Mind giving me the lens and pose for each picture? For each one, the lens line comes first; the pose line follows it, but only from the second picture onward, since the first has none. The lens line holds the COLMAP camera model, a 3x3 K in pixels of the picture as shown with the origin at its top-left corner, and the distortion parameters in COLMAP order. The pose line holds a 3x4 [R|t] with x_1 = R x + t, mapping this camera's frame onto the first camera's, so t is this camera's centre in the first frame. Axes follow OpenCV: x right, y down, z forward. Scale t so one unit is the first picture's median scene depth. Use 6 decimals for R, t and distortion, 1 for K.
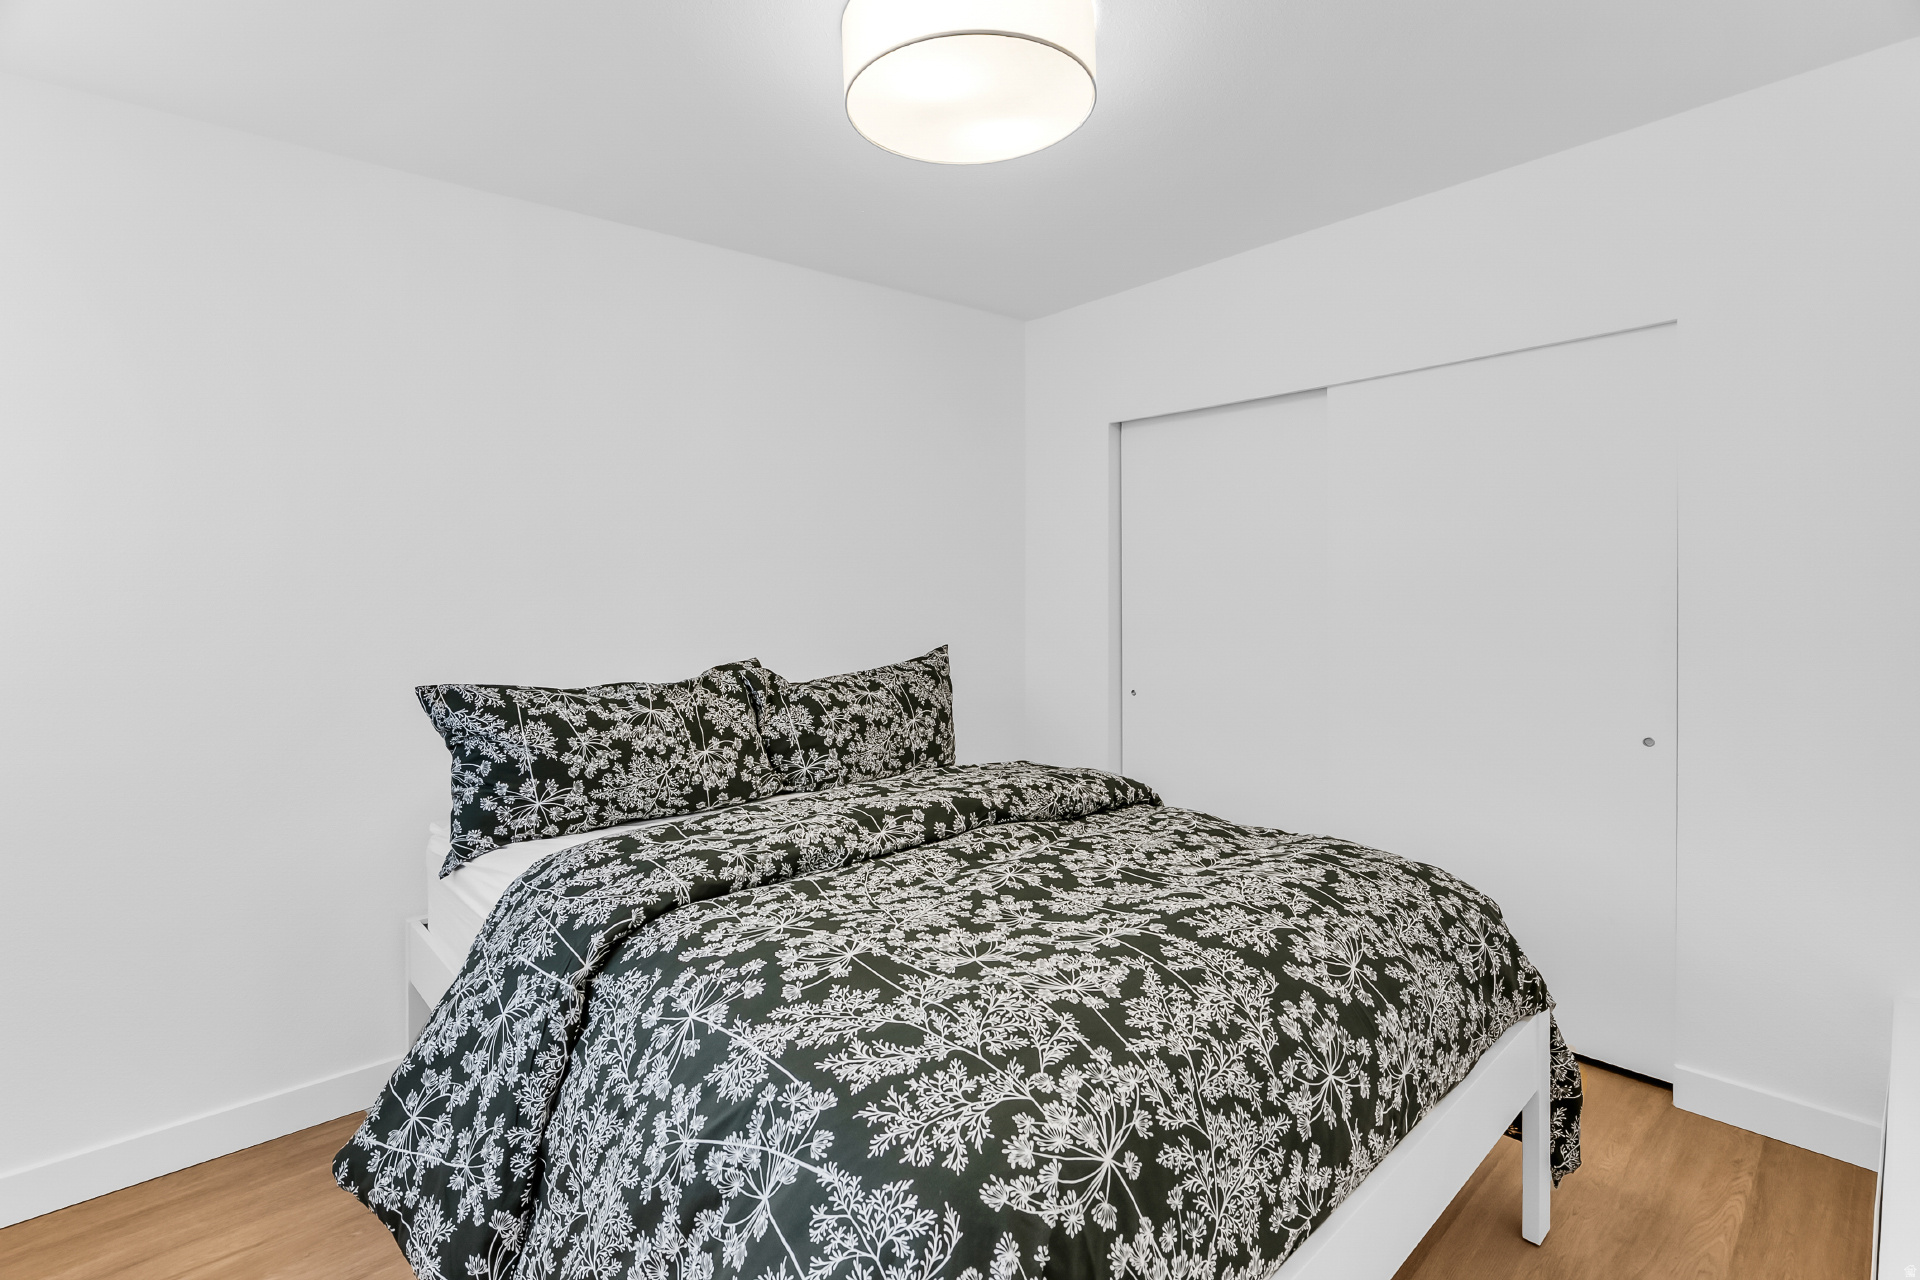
lens RADIAL K [[878.3, 0, 960.0], [0, 878.3, 640.0], [0, 0, 1]] dist [-0.003432, 0.001096]
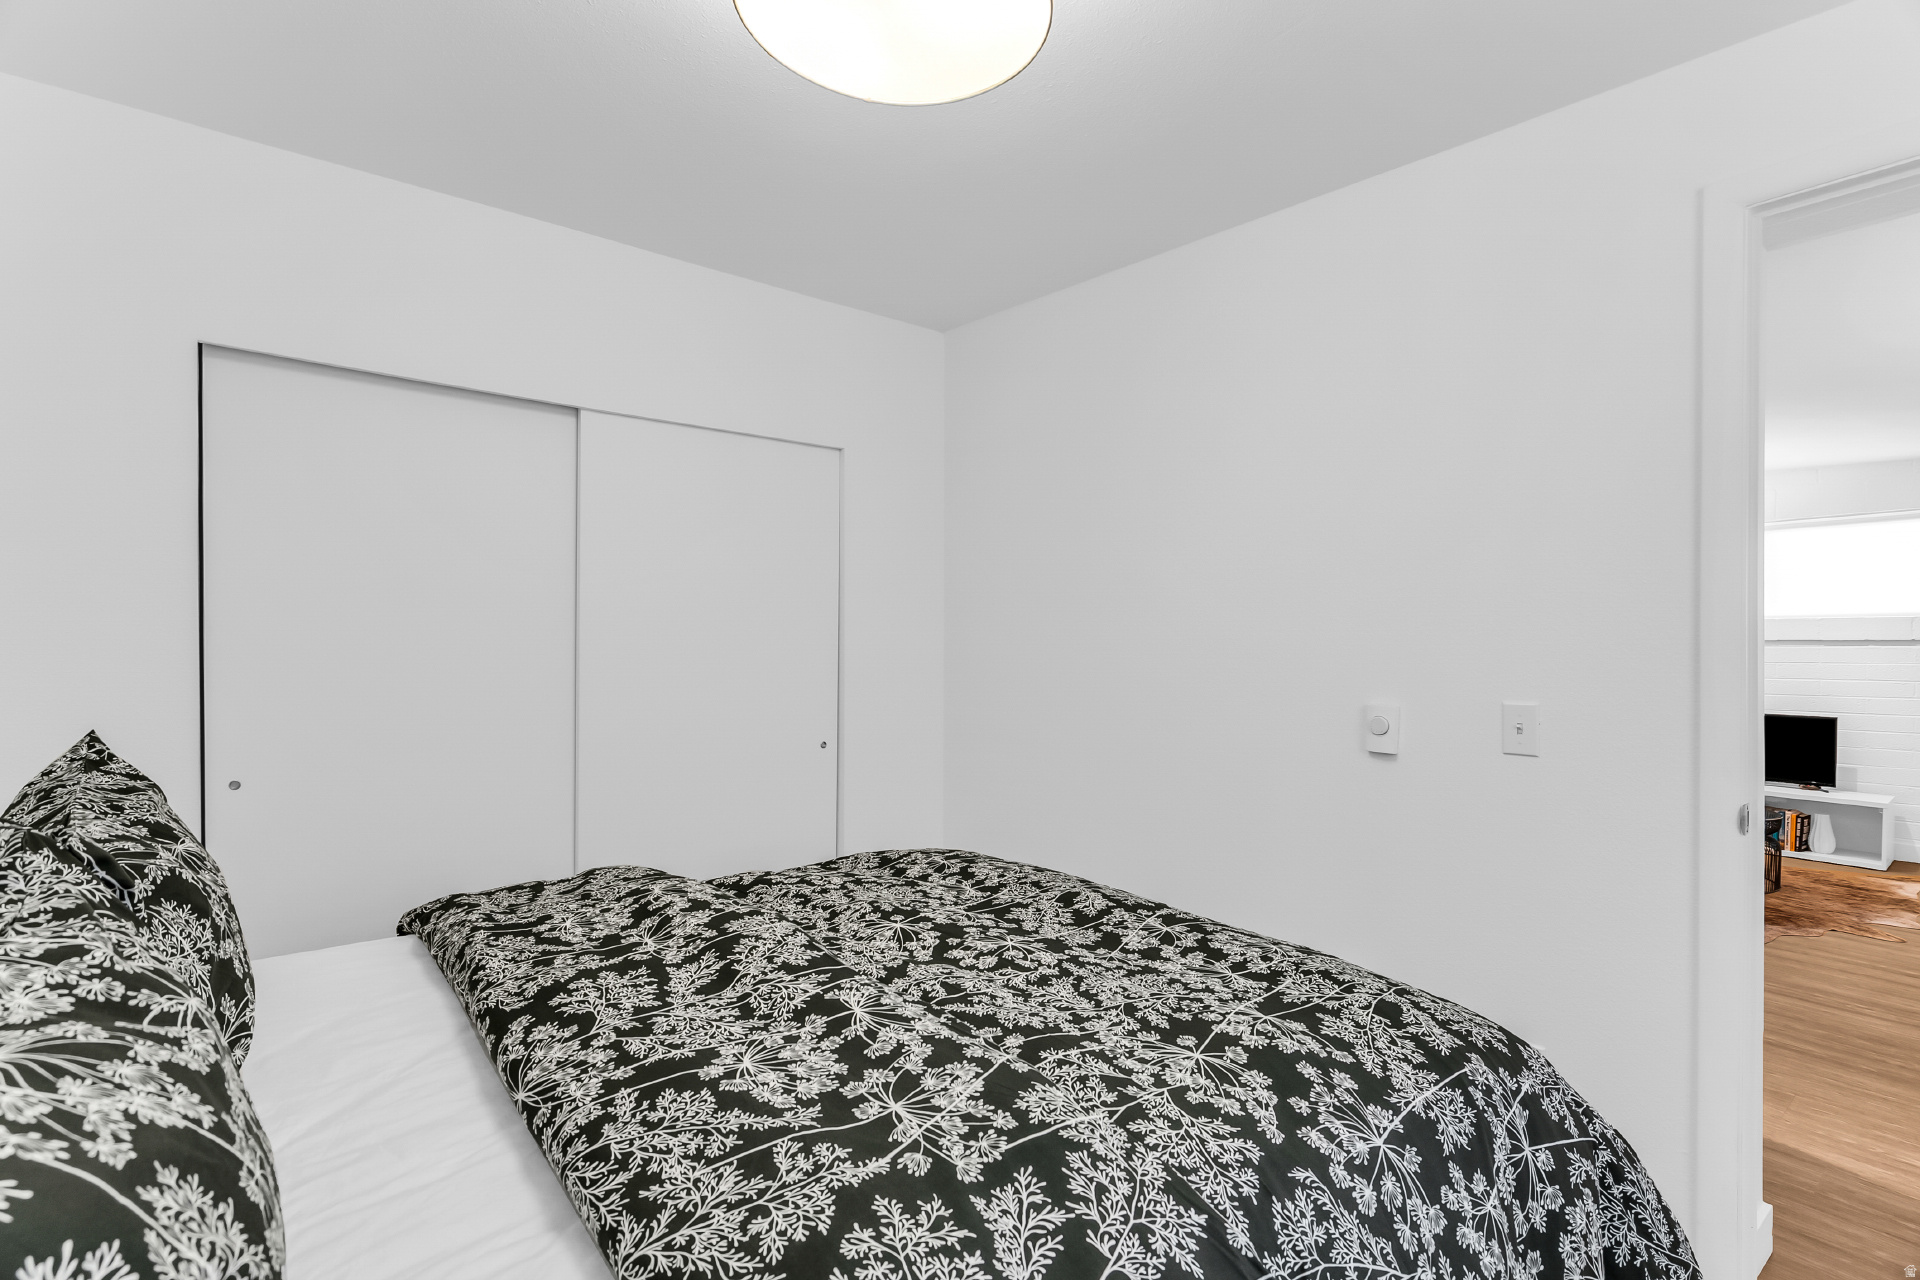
lens RADIAL K [[880.4, 0, 965.0], [0, 880.4, 647.9], [0, 0, 1]] dist [-0.020246, 0.000783]
pose [[0.082402, -0.000432, 0.996599, -1.012939], [0.034847, 0.999390, -0.002448, -0.043239], [-0.995990, 0.034930, 0.082367, 1.144389]]
